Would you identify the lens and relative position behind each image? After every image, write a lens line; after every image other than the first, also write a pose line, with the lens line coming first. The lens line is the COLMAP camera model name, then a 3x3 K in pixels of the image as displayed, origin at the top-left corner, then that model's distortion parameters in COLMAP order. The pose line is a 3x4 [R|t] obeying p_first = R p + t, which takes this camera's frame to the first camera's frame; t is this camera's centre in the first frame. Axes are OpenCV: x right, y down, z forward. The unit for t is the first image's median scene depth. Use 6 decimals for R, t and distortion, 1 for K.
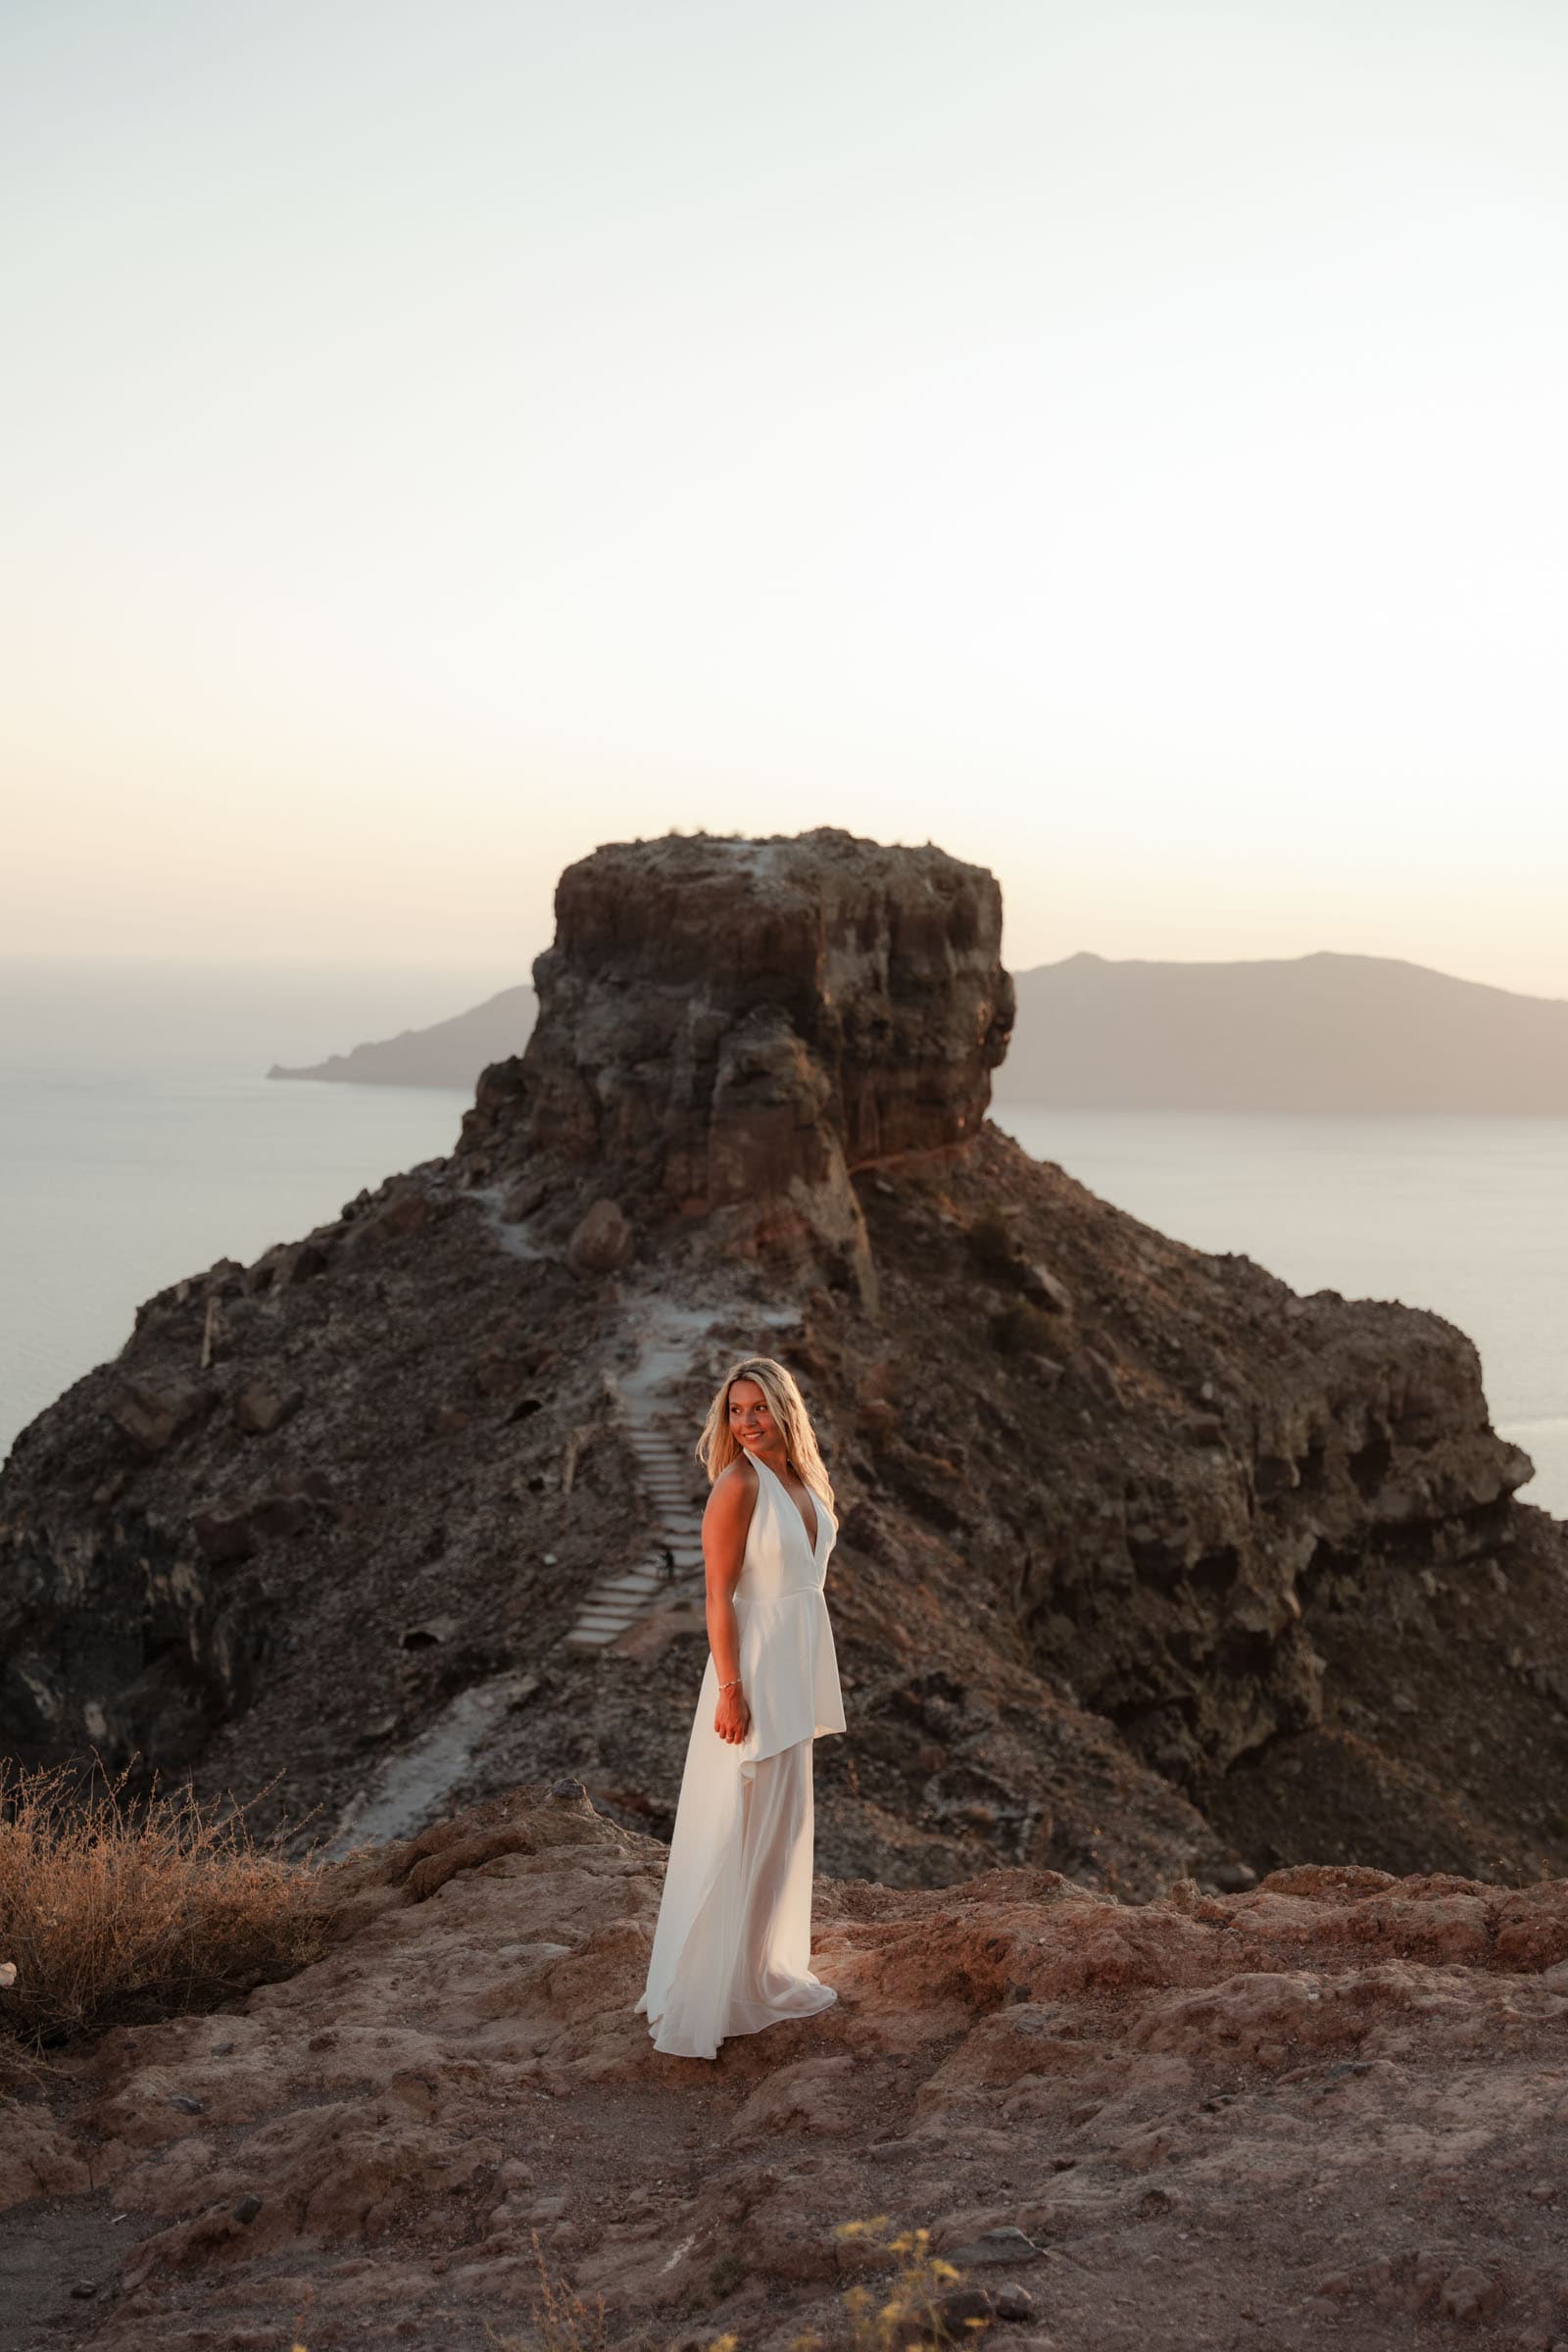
lens RADIAL K [[3357.5, 0, 784.0], [0, 3357.5, 1176.0], [0, 0, 1]] dist [0.039322, -0.051628]
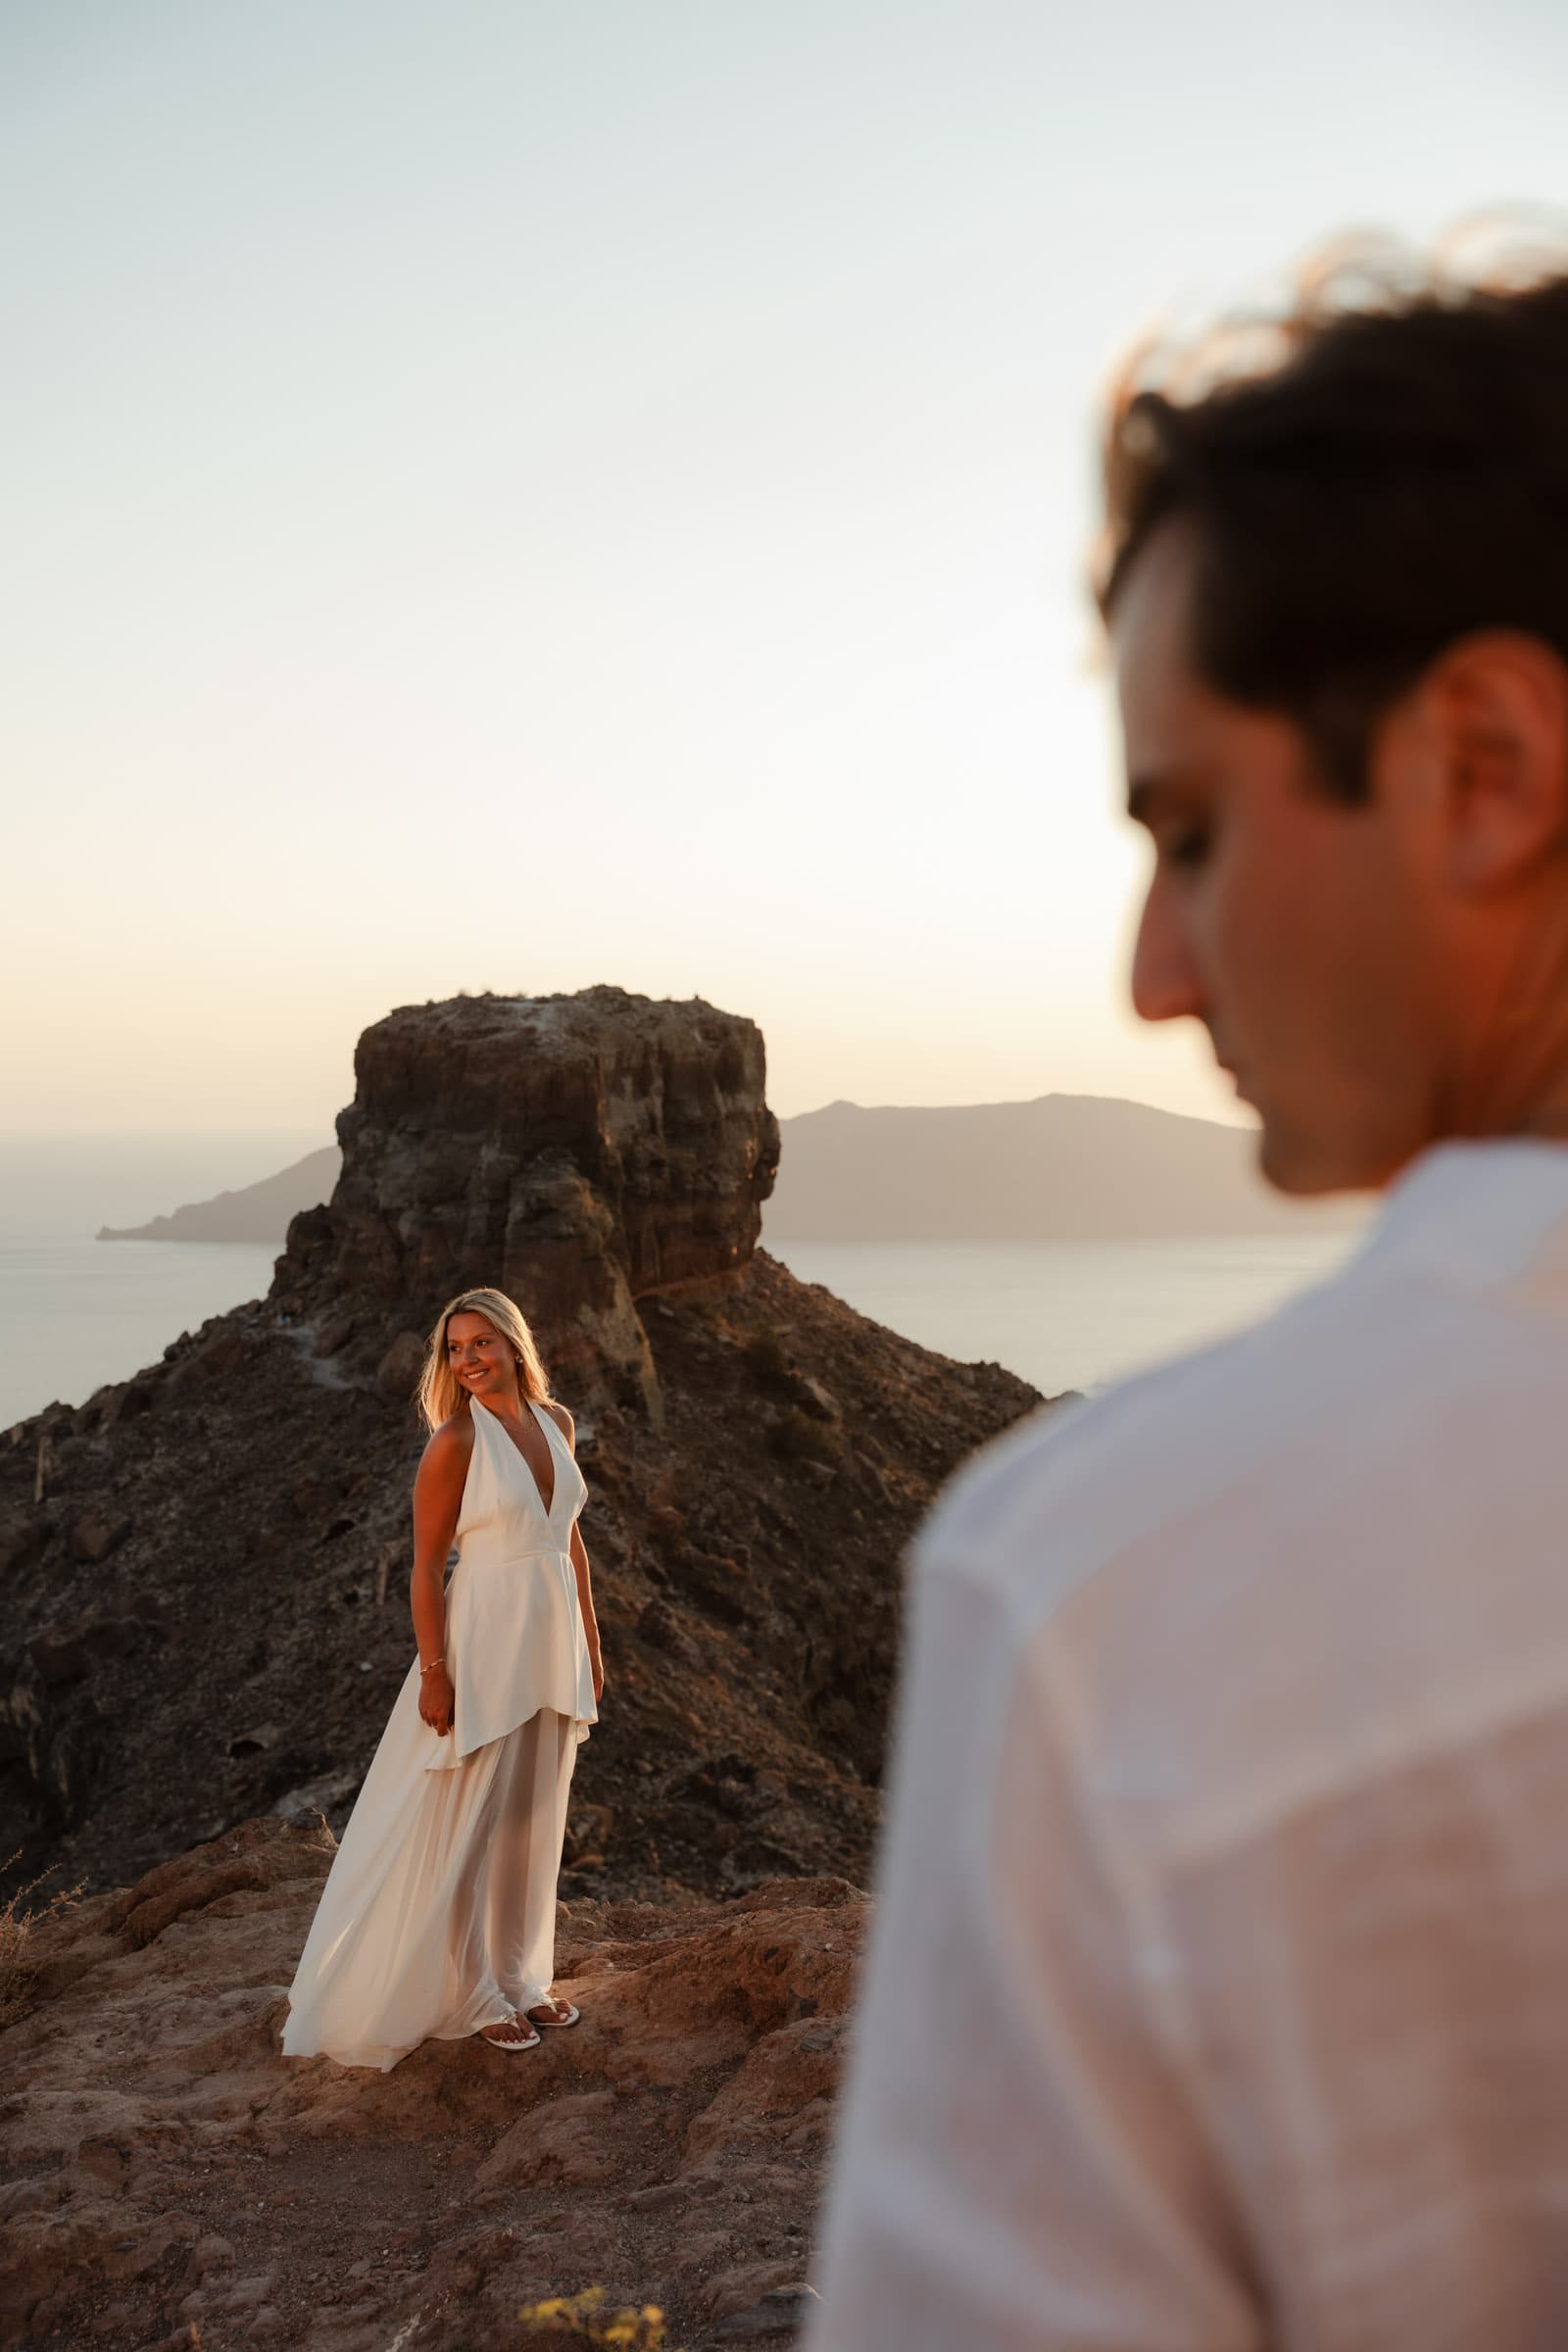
lens RADIAL K [[3044.7, 0, 784.0], [0, 3044.7, 1176.0], [0, 0, 1]] dist [0.019765, 0.033221]
pose [[0.997049, -0.032695, 0.069457, 0.000825], [0.035709, 0.998453, -0.042614, 0.002999], [-0.067956, 0.044968, 0.996674, 0.009943]]
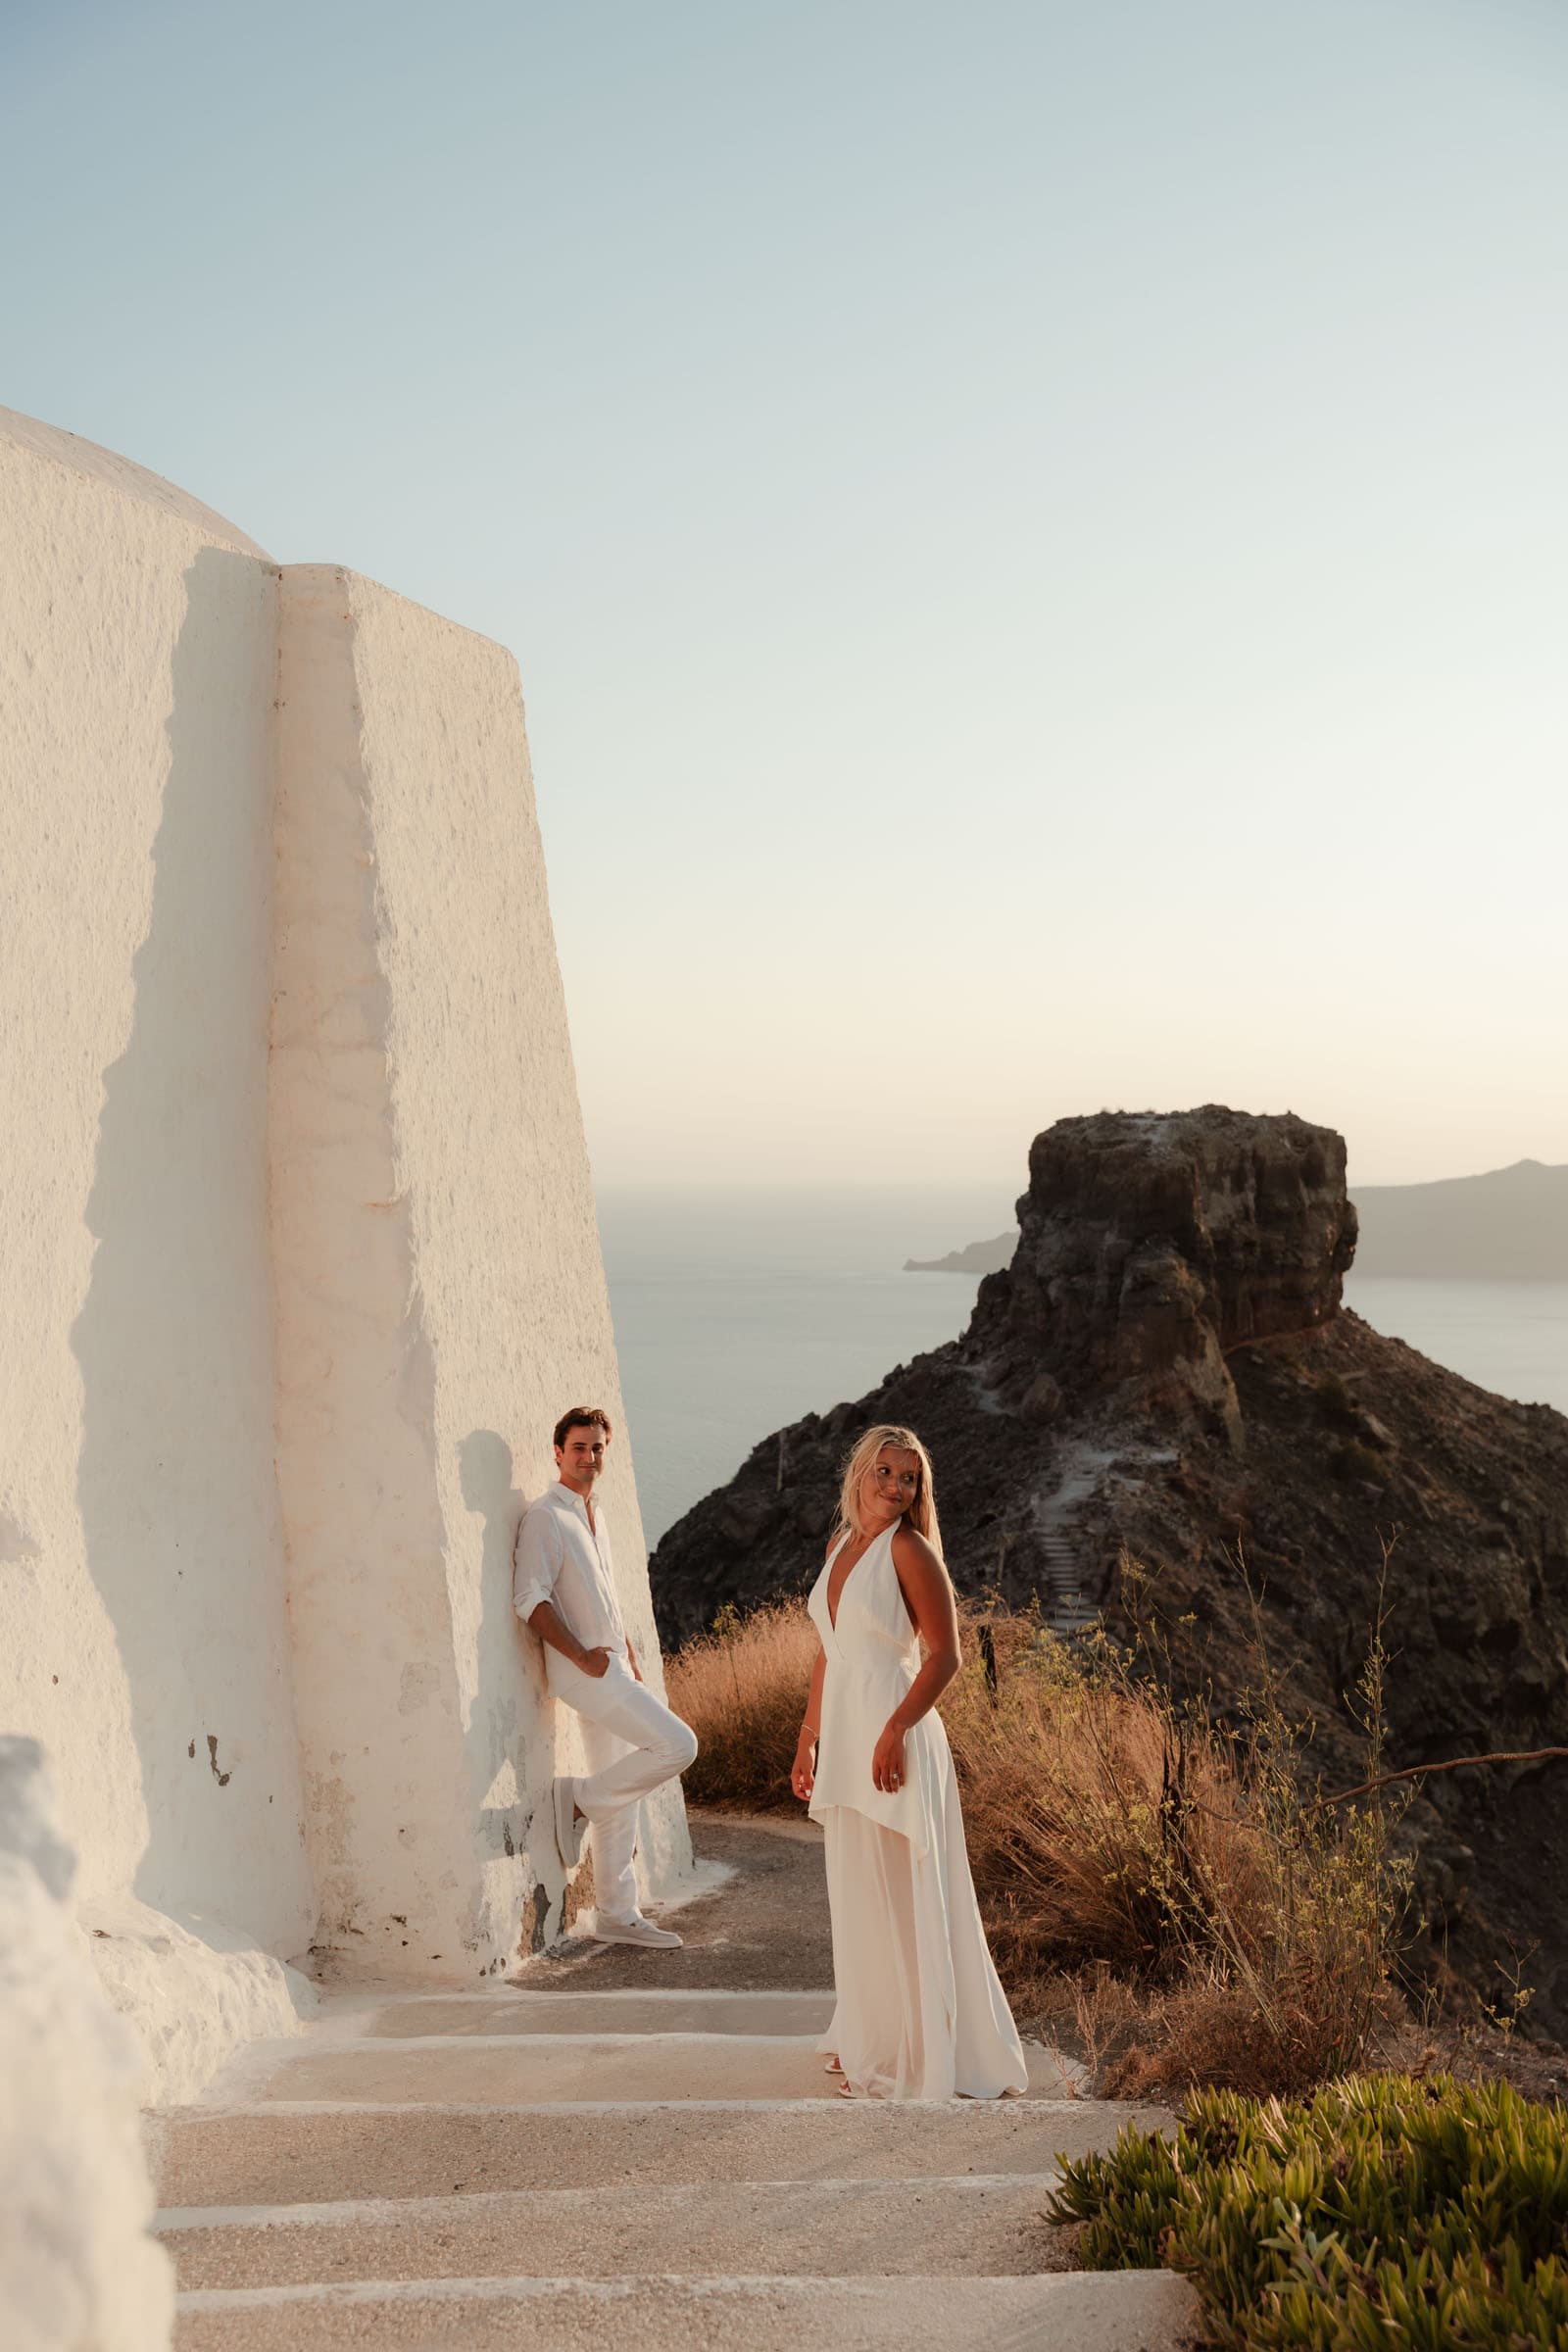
lens RADIAL K [[2531.9, 0, 784.0], [0, 2531.9, 1176.0], [0, 0, 1]] dist [0.014982, -0.009213]
pose [[0.978880, -0.028275, -0.202472, 0.057774], [0.015303, 0.997745, -0.065349, -0.007877], [0.203863, 0.060870, 0.977105, -0.083653]]
